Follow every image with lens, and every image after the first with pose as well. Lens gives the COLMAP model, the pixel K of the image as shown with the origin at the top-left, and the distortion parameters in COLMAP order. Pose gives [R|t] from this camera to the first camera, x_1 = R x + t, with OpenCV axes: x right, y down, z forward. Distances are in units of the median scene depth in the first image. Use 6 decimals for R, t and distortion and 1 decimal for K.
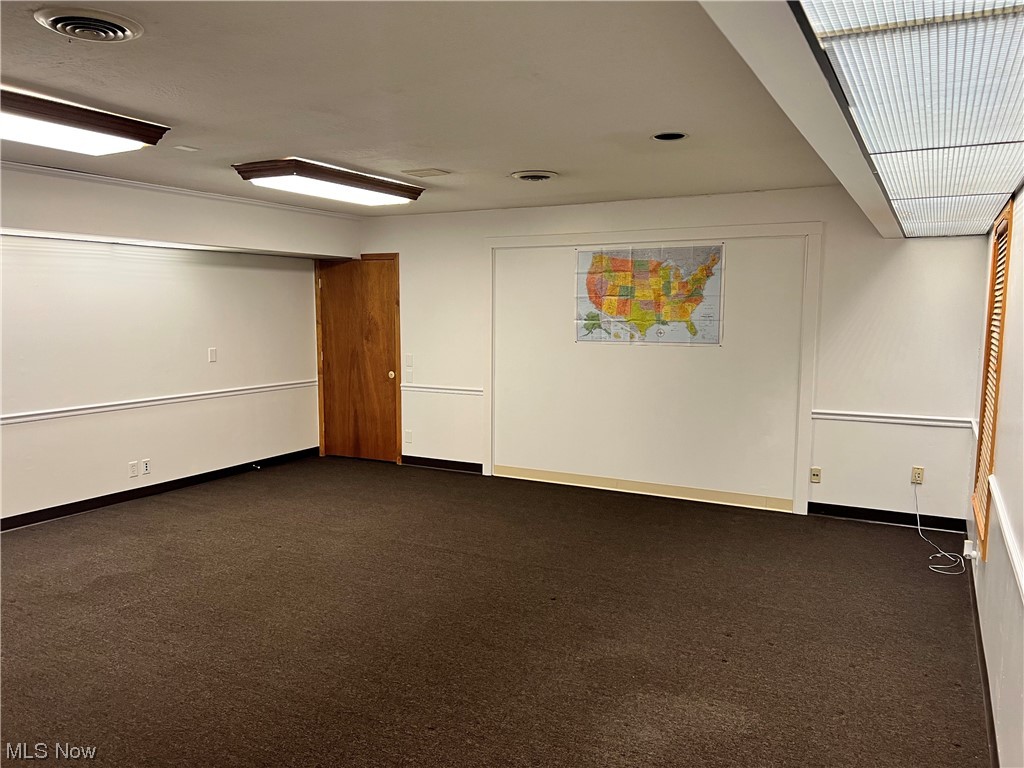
lens RADIAL K [[771.6, 0, 512.0], [0, 771.6, 384.0], [0, 0, 1]] dist [0.038369, -0.000178]
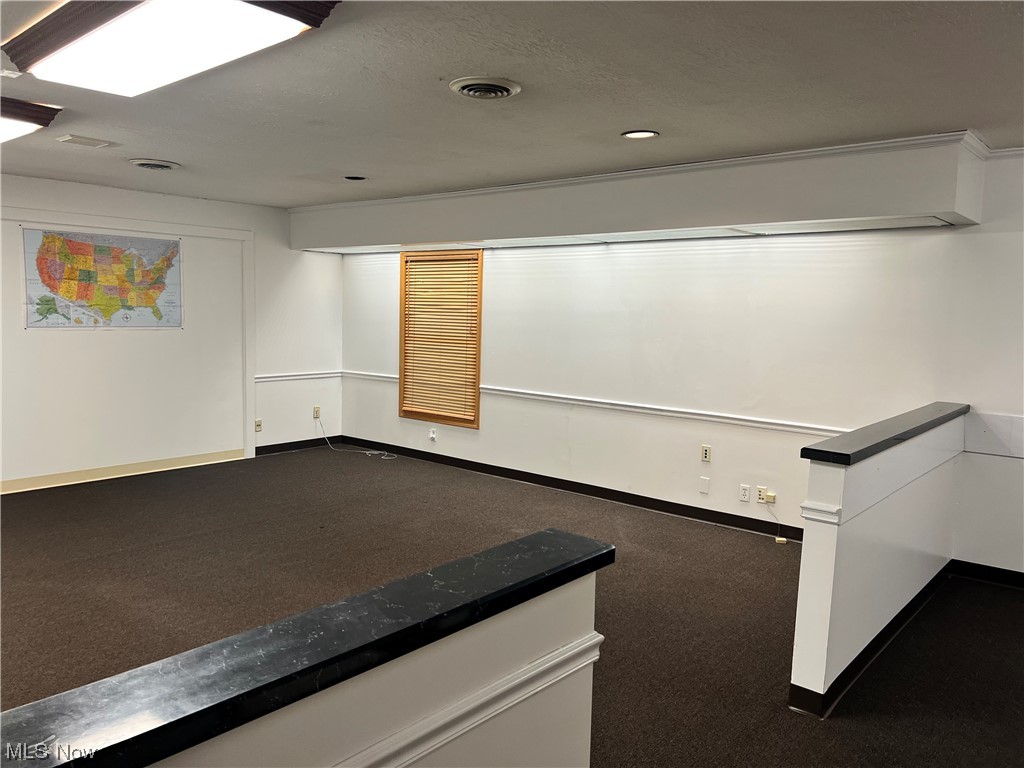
lens RADIAL K [[771.6, 0, 512.0], [0, 771.6, 384.0], [0, 0, 1]] dist [0.038369, -0.000178]
pose [[0.230330, -0.089768, 0.968963, -0.715510], [0.077748, 0.994250, 0.073630, -0.014105], [-0.970002, 0.058376, 0.235985, 0.252648]]
